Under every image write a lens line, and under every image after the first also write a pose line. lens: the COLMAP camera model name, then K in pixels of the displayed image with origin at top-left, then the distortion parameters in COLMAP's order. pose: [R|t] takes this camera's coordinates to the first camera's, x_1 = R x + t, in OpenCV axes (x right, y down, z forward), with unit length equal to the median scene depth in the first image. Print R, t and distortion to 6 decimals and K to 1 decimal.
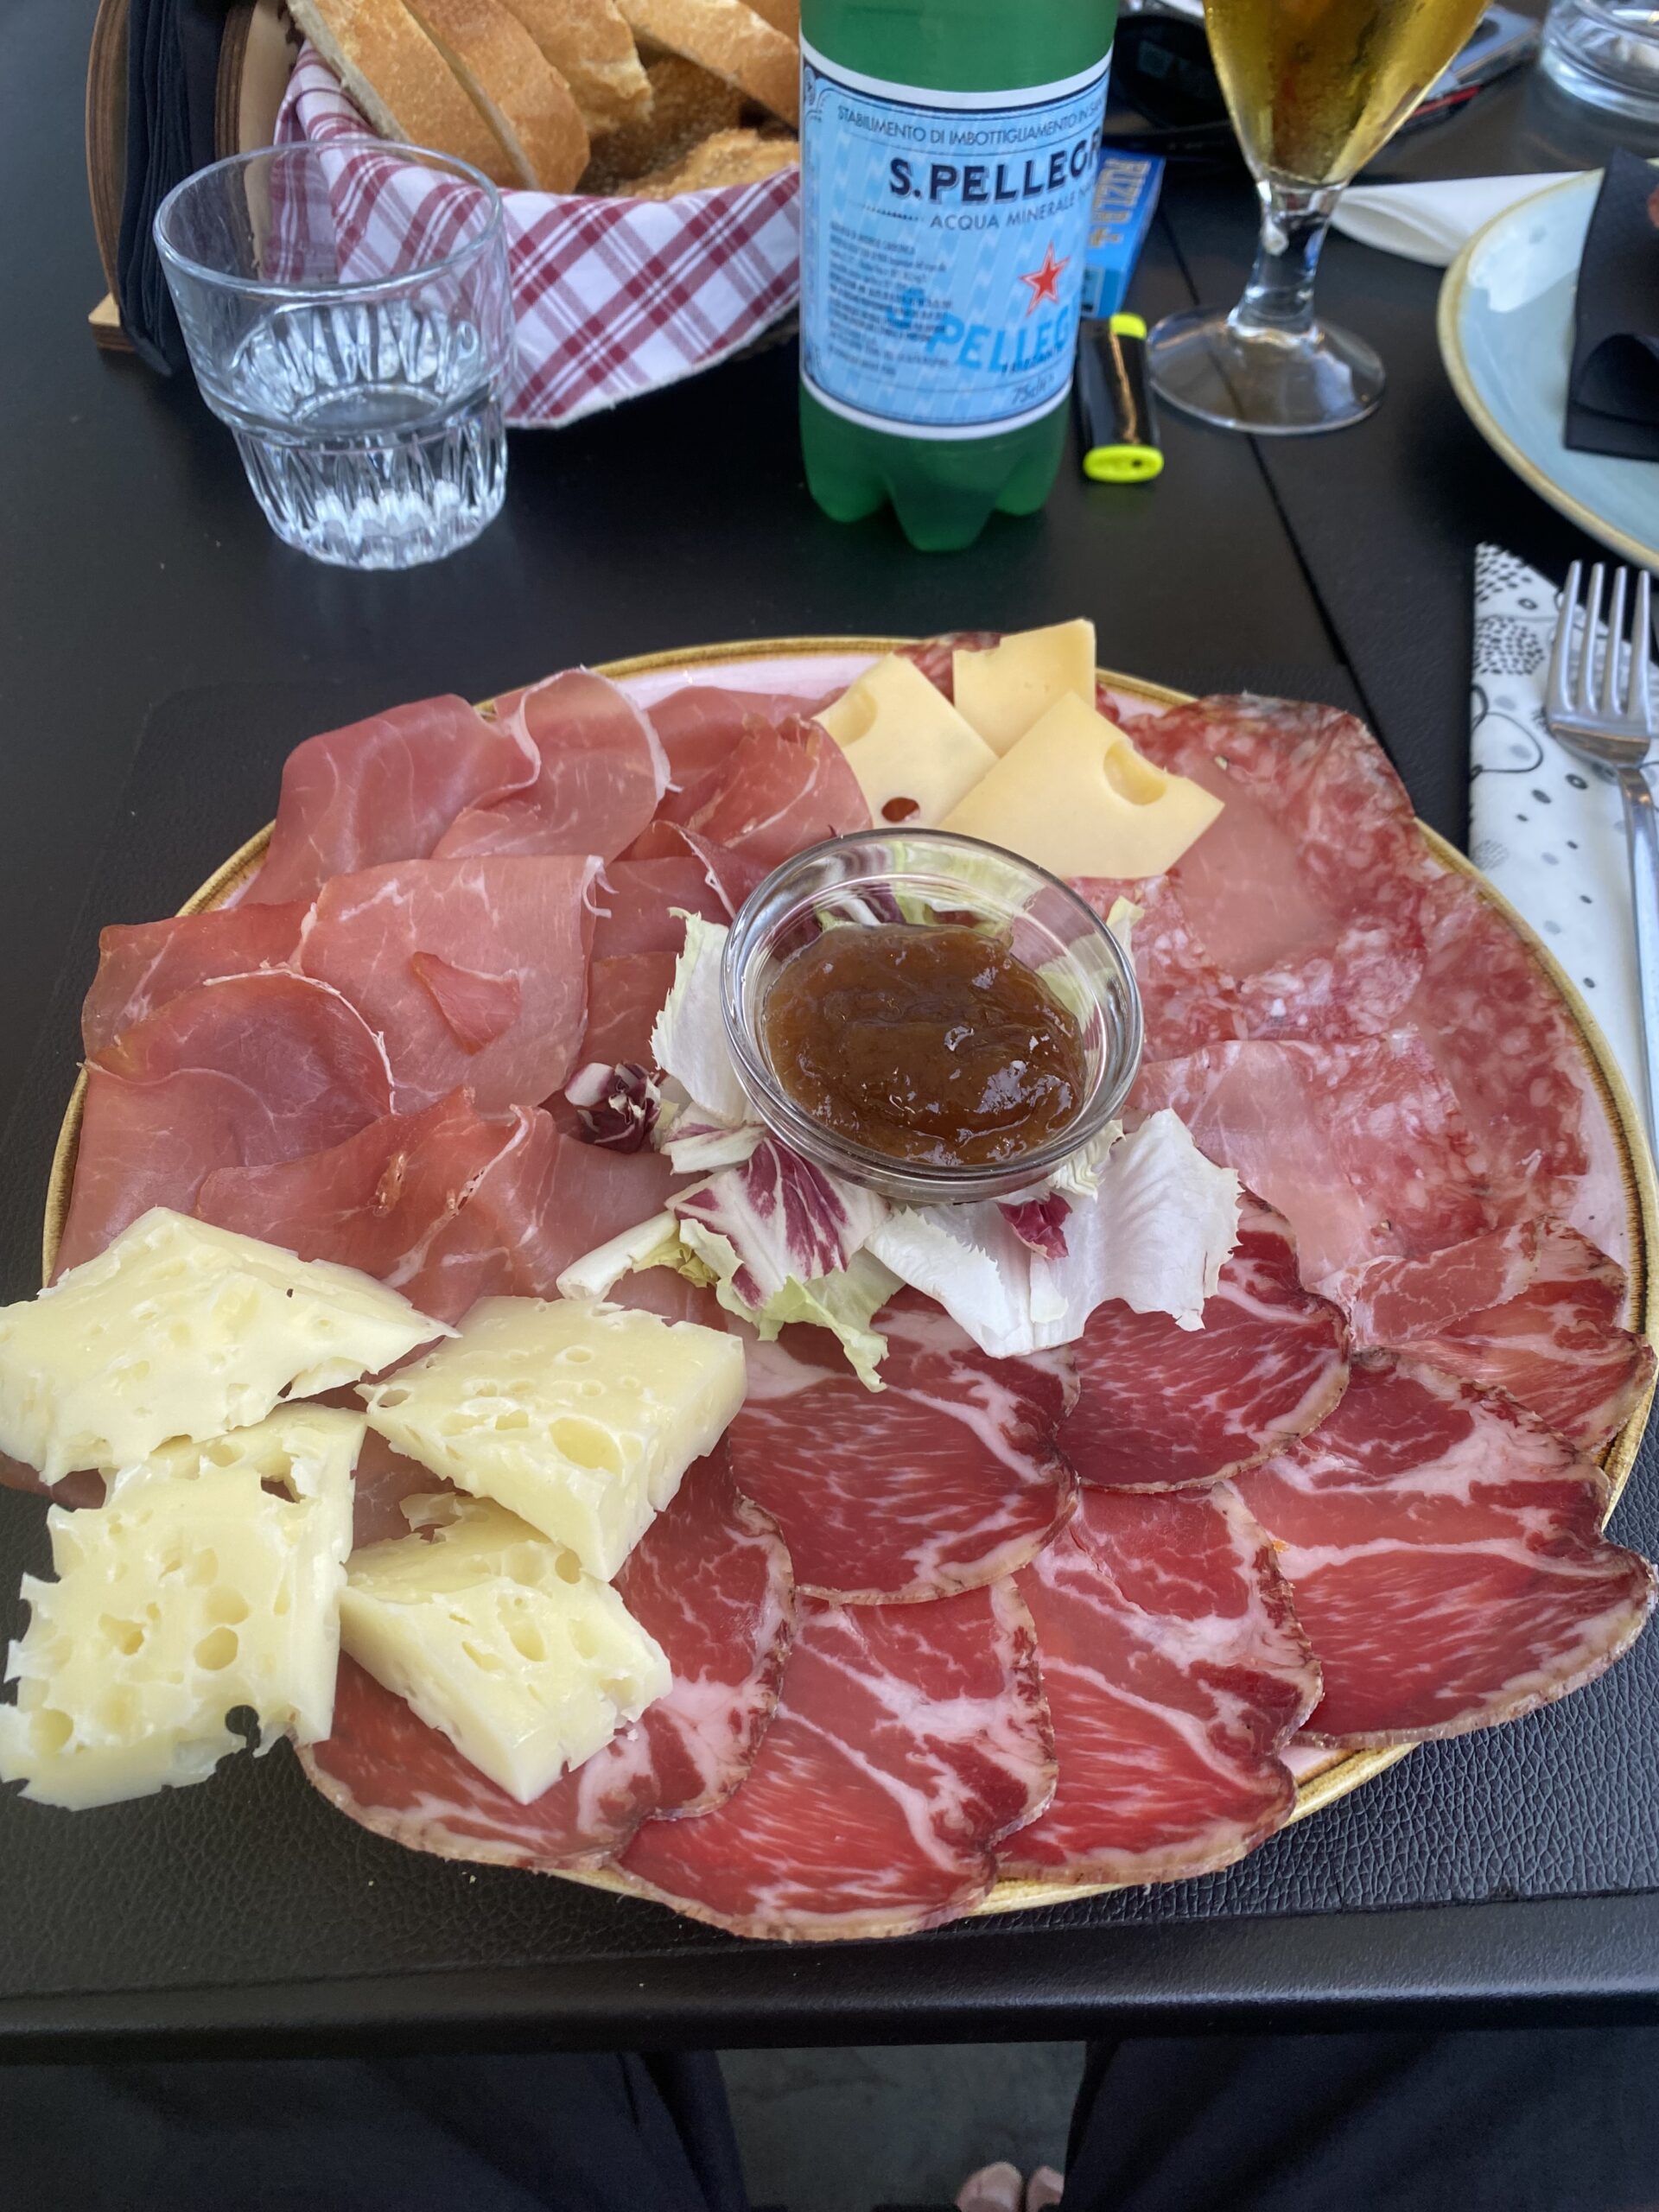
lens RADIAL K [[1679.1, 0, 827.7], [0, 1679.1, 1074.6], [0, 0, 1]] dist [0.045661, -0.101717]
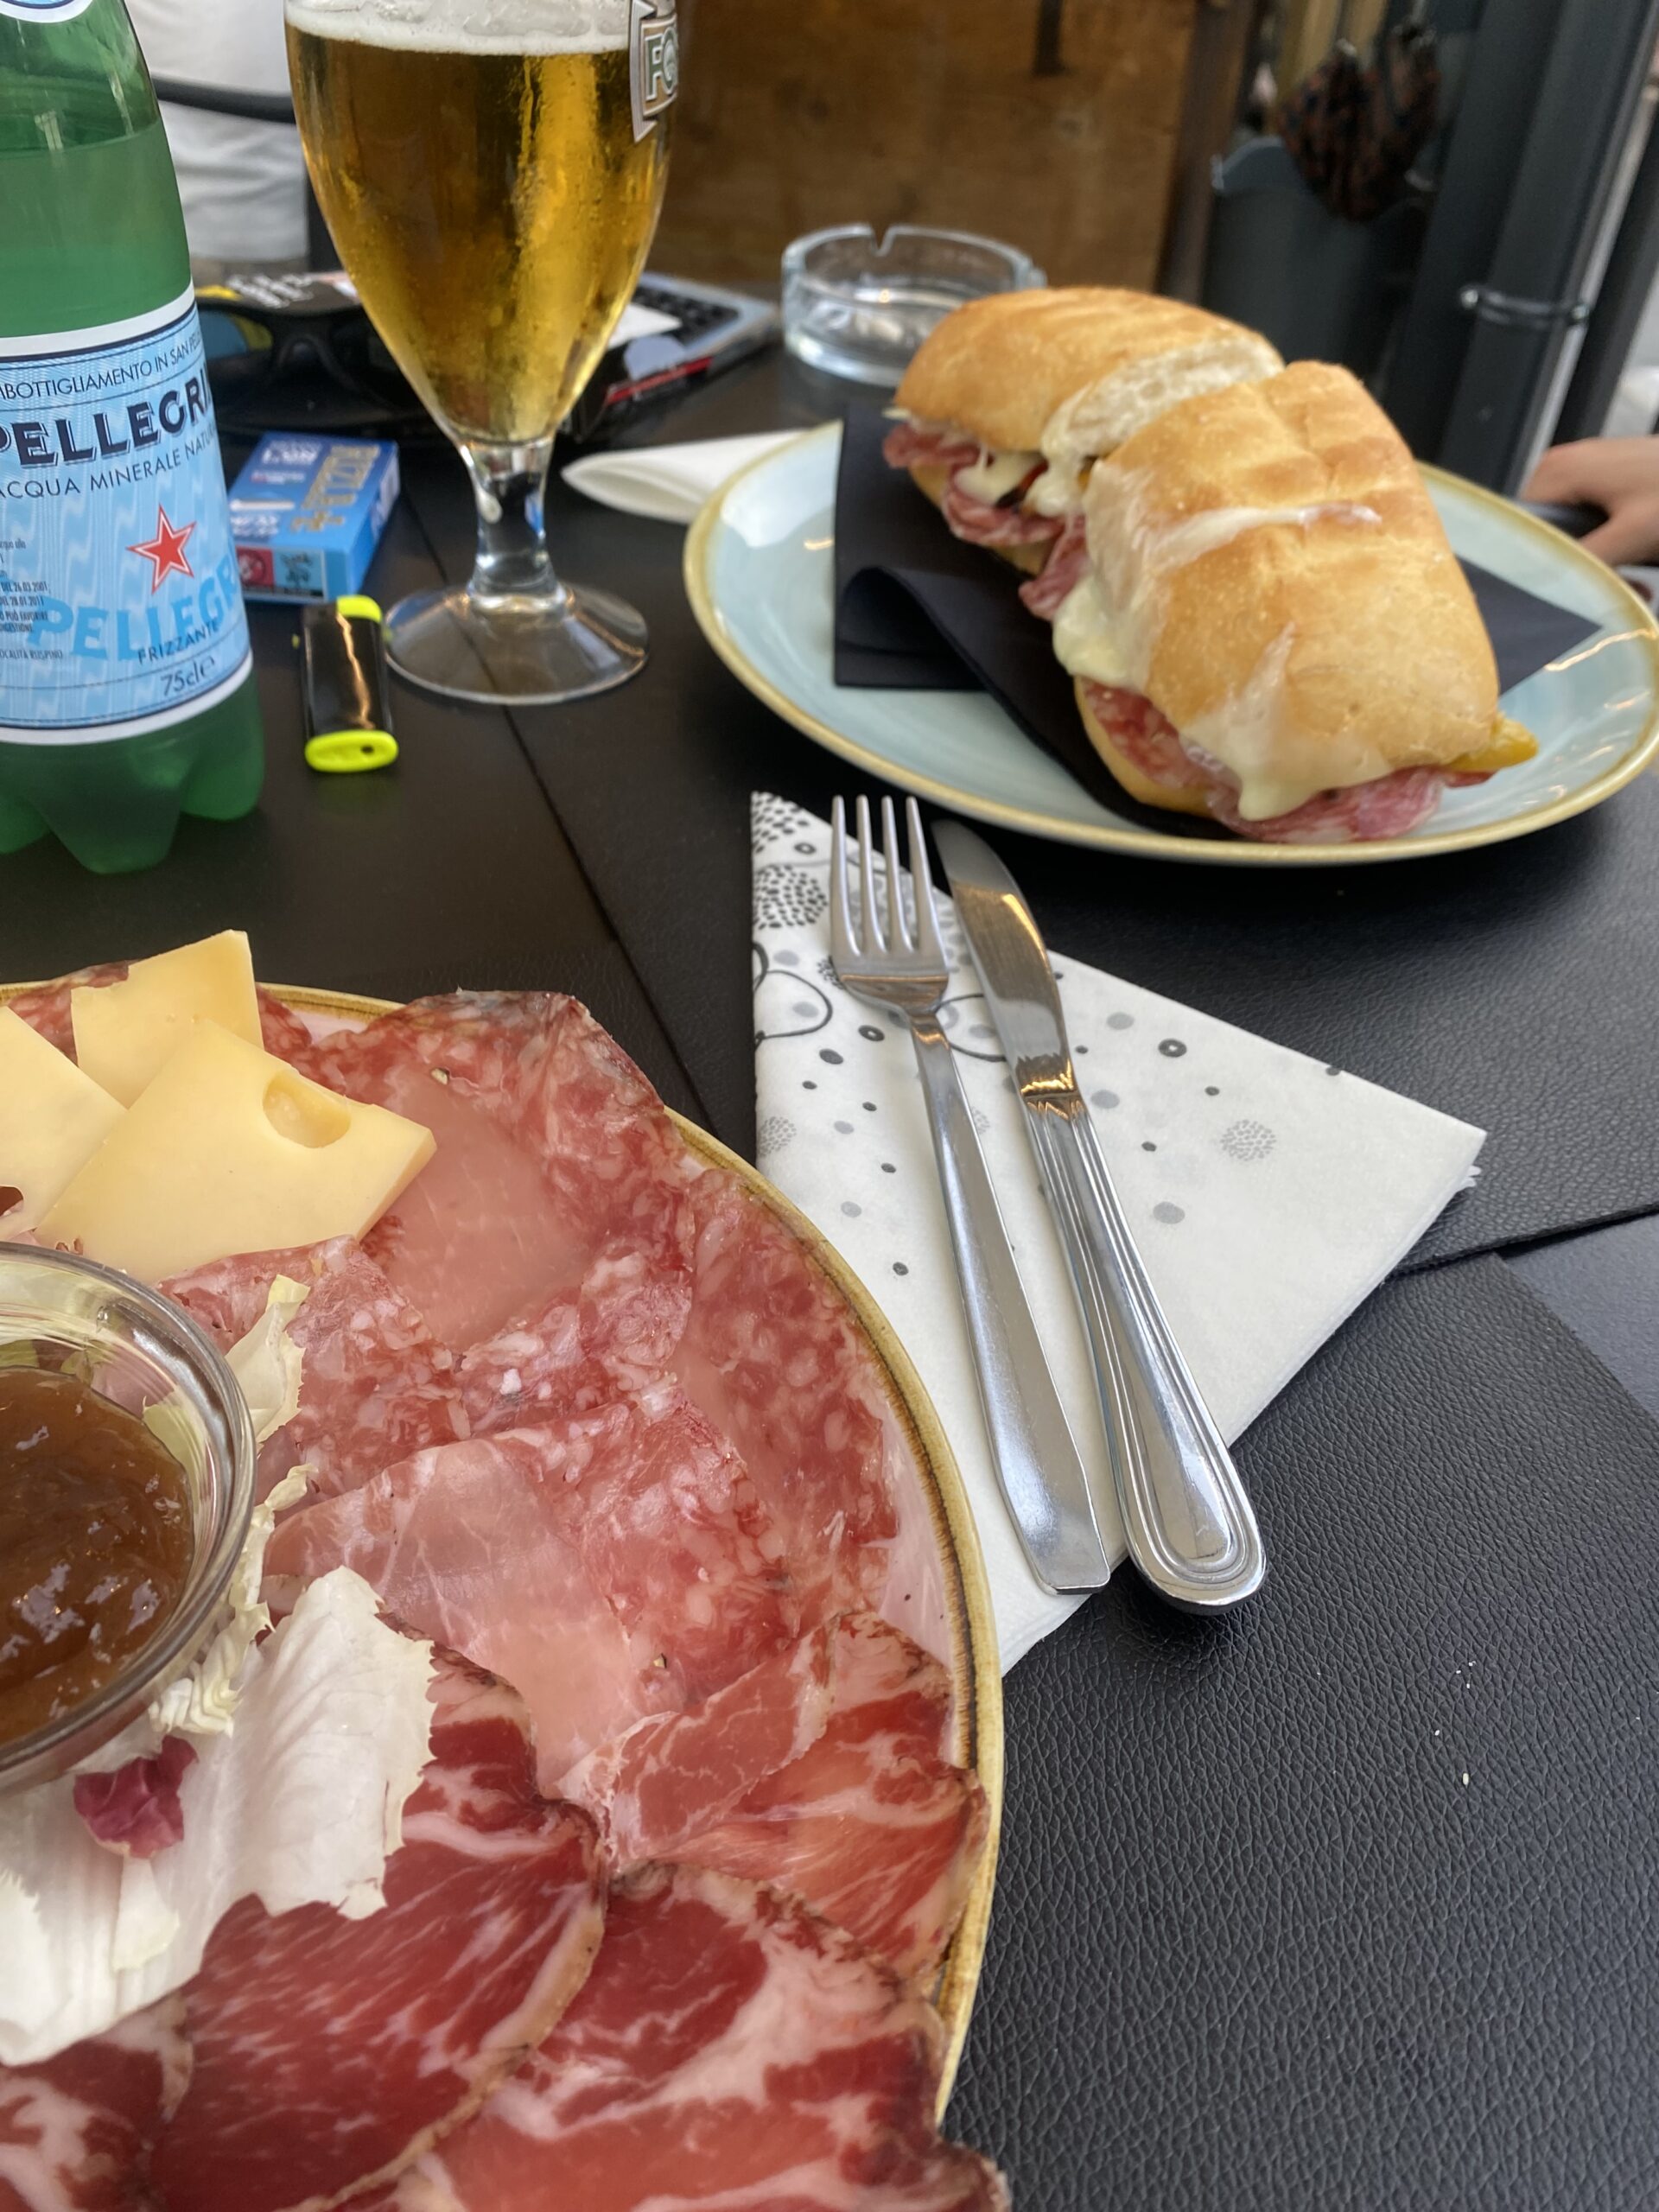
lens RADIAL K [[1561.0, 0, 829.5], [0, 1561.0, 1106.0], [0, 0, 1]] dist [0.035683, -0.059736]
pose [[0.960045, -0.158804, 0.230424, 0.259748], [0.190492, 0.974030, -0.122388, -0.046602], [-0.205004, 0.161392, 0.965363, 0.253315]]
